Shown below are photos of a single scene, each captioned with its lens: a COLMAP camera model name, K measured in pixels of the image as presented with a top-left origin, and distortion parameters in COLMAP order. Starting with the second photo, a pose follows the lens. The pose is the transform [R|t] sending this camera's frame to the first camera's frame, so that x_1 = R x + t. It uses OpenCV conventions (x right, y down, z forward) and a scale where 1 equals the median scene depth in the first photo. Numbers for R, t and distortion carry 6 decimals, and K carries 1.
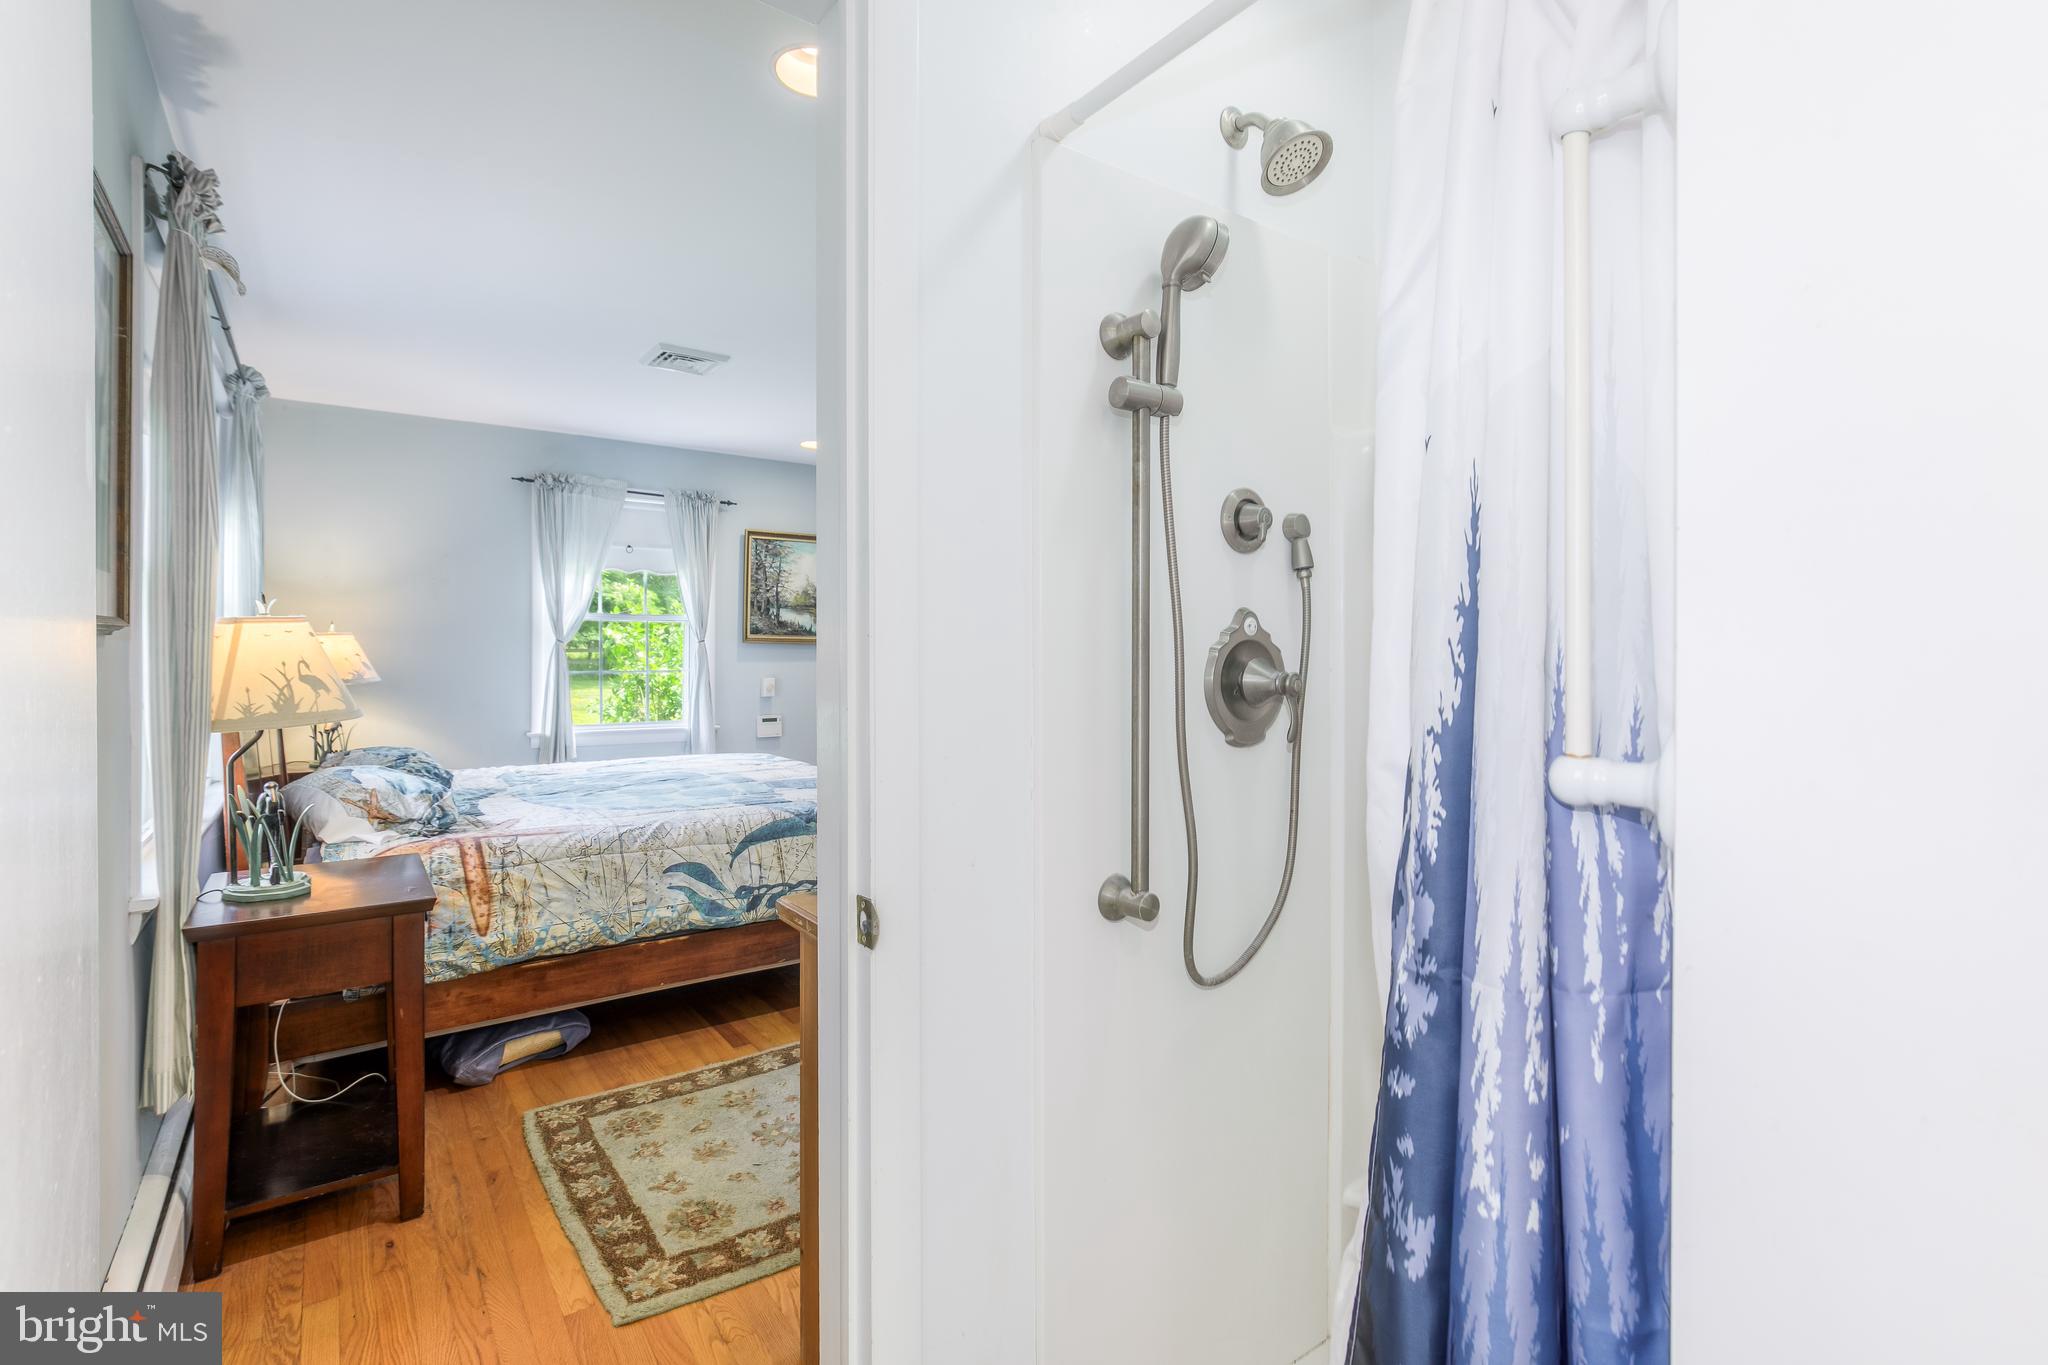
lens RADIAL K [[913.1, 0, 943.6], [0, 913.1, 646.1], [0, 0, 1]] dist [-0.005949, 0.000101]
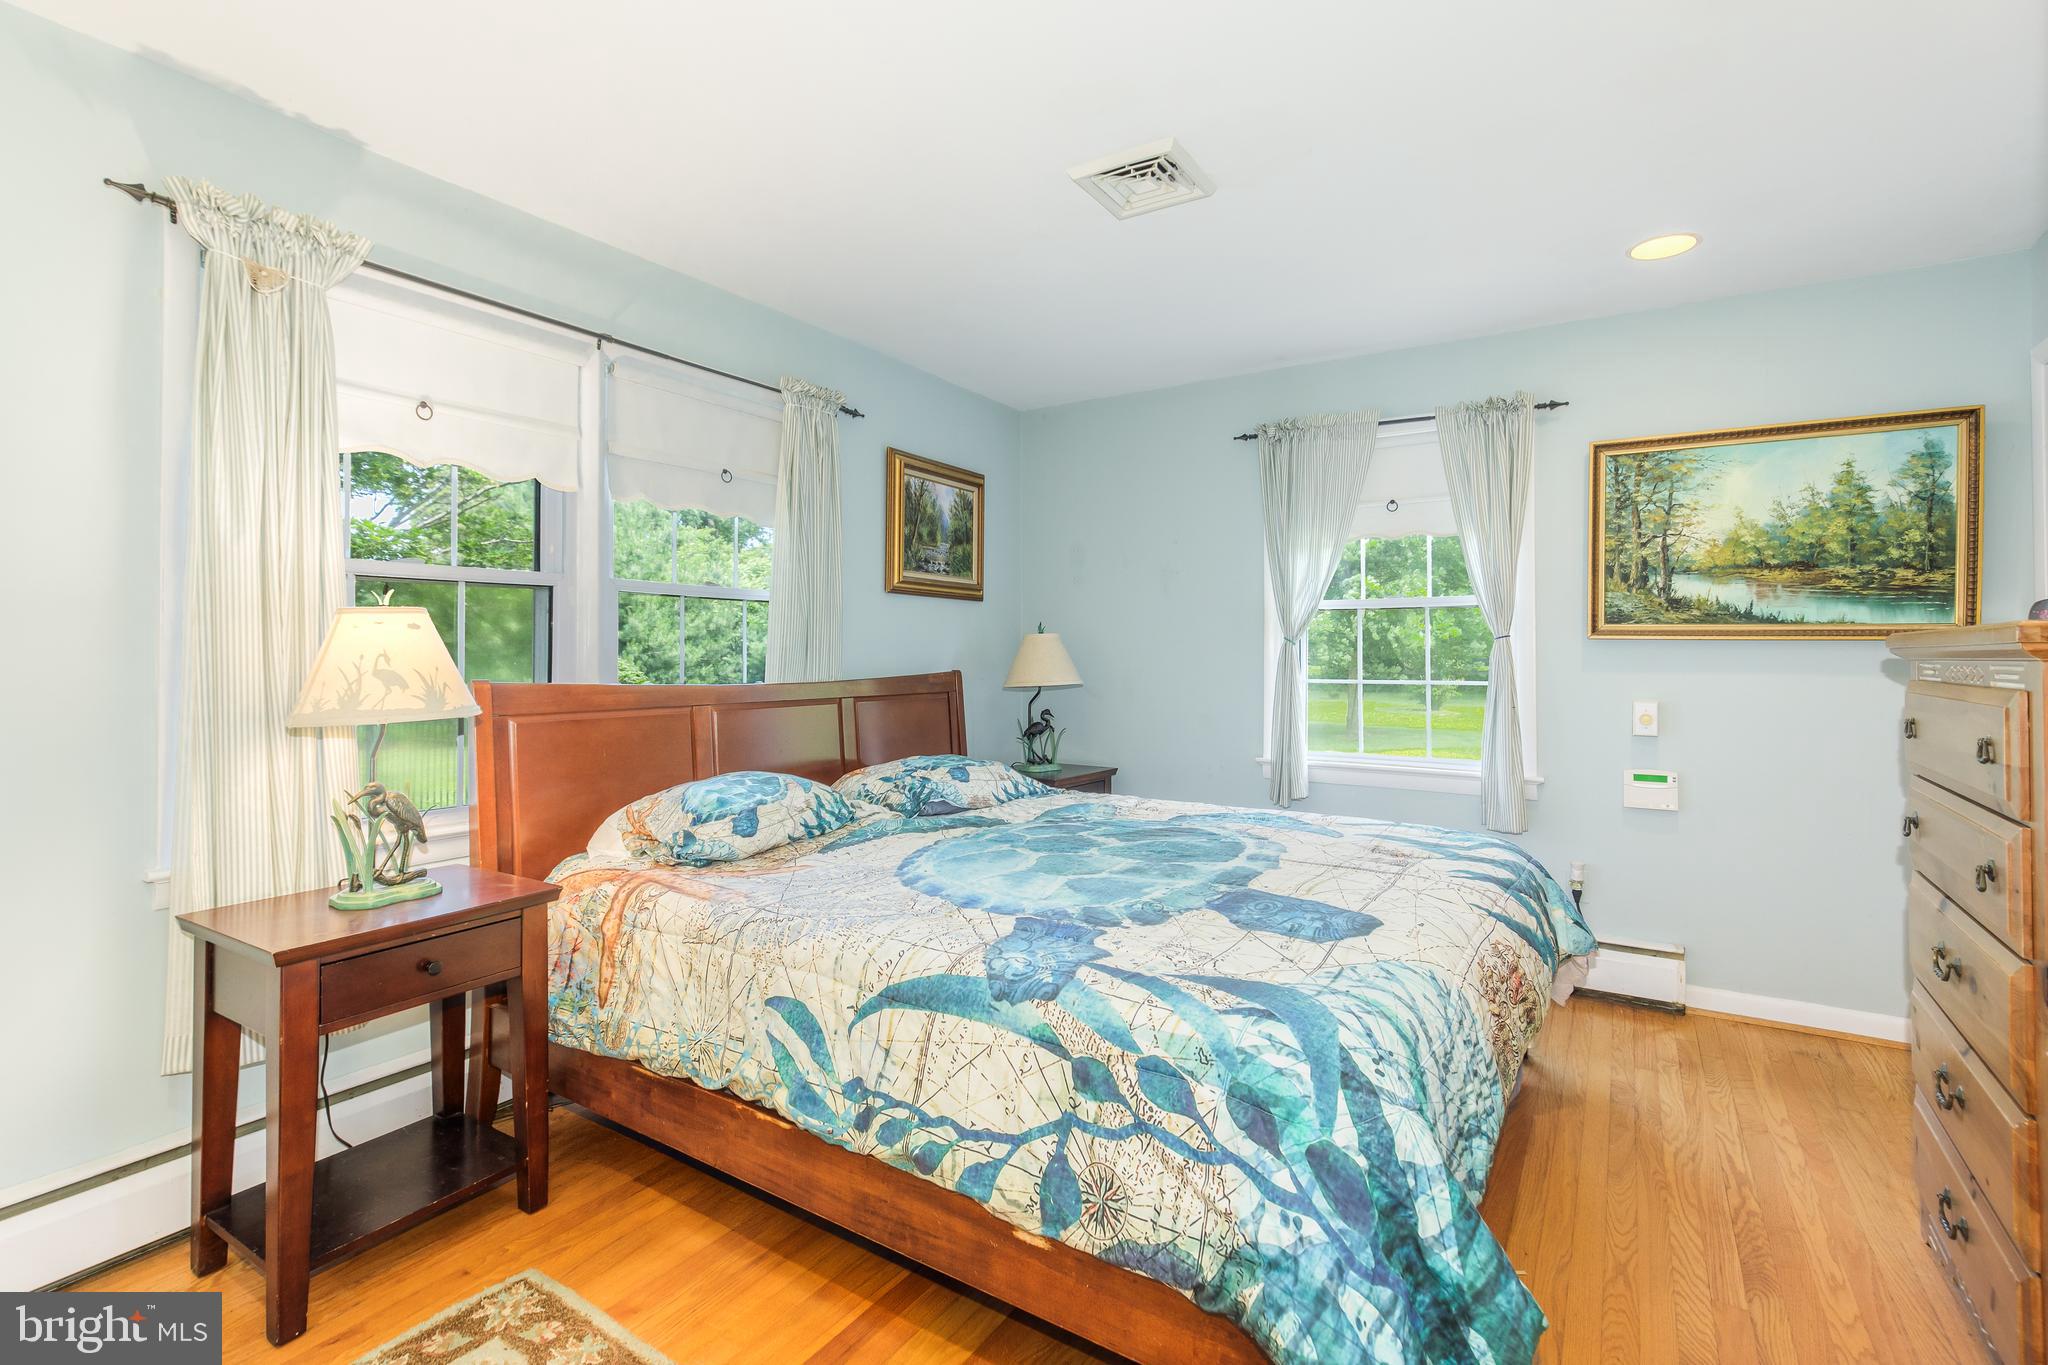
lens RADIAL K [[924.6, 0, 947.2], [0, 924.6, 633.0], [0, 0, 1]] dist [-0.005027, 0.000146]
pose [[0.415729, -0.022274, -0.909216, 0.313718], [0.001703, 0.999717, -0.023713, 0.012993], [0.909487, 0.008309, 0.415650, 0.842740]]
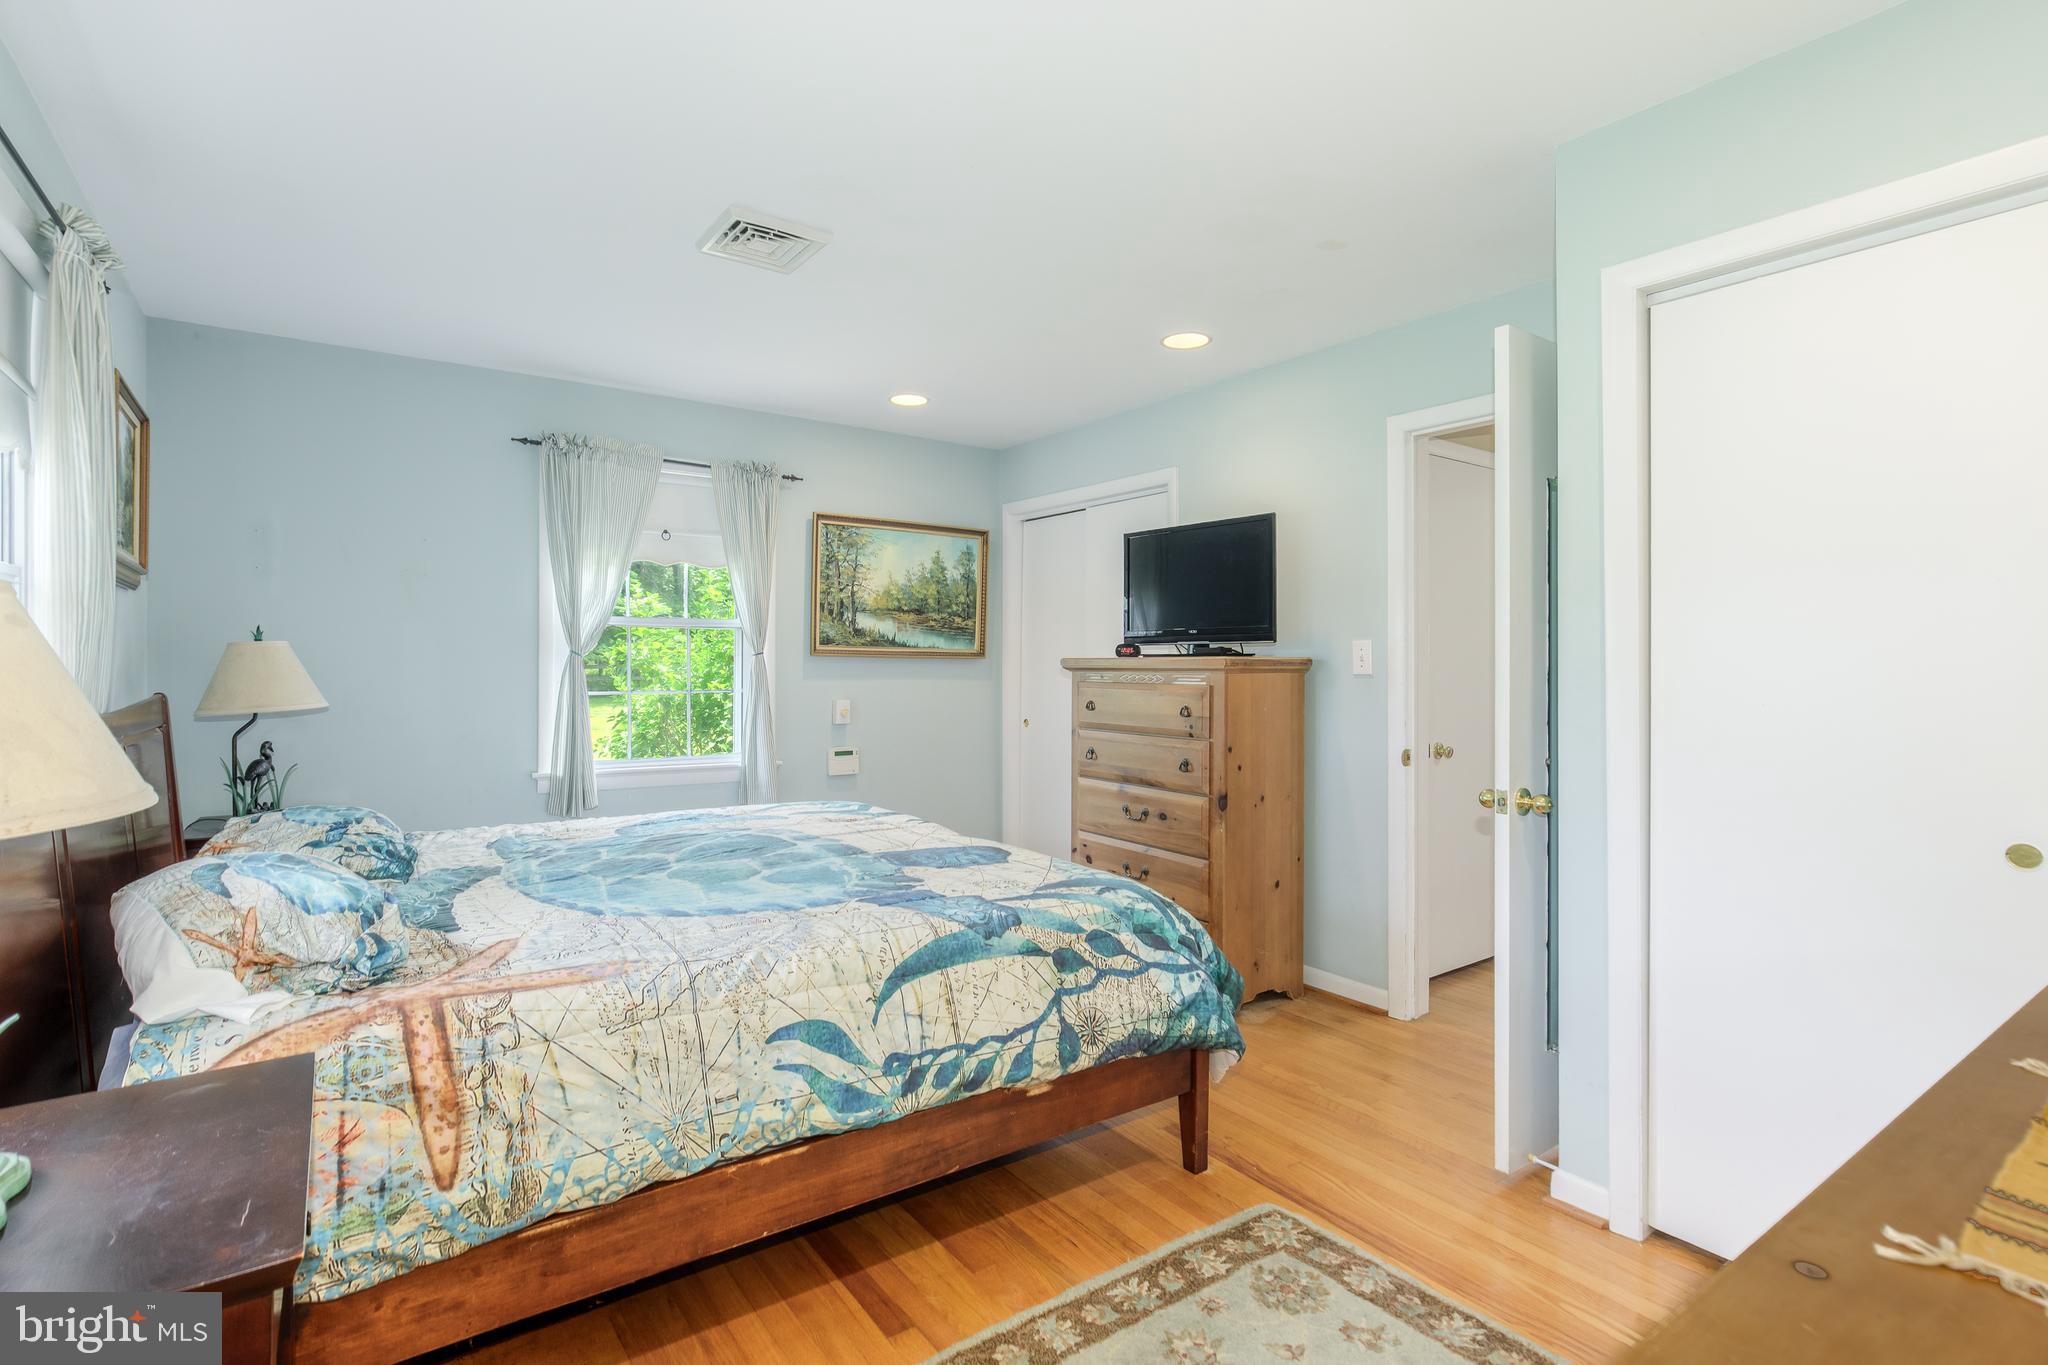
lens RADIAL K [[946.7, 0, 1010.6], [0, 946.7, 662.0], [0, 0, 1]] dist [-0.015120, 0.006461]
pose [[0.999241, -0.000859, 0.038934, -0.172460], [0.000873, 1.000000, -0.000361, 0.005030], [-0.038934, 0.000395, 0.999242, 0.385688]]
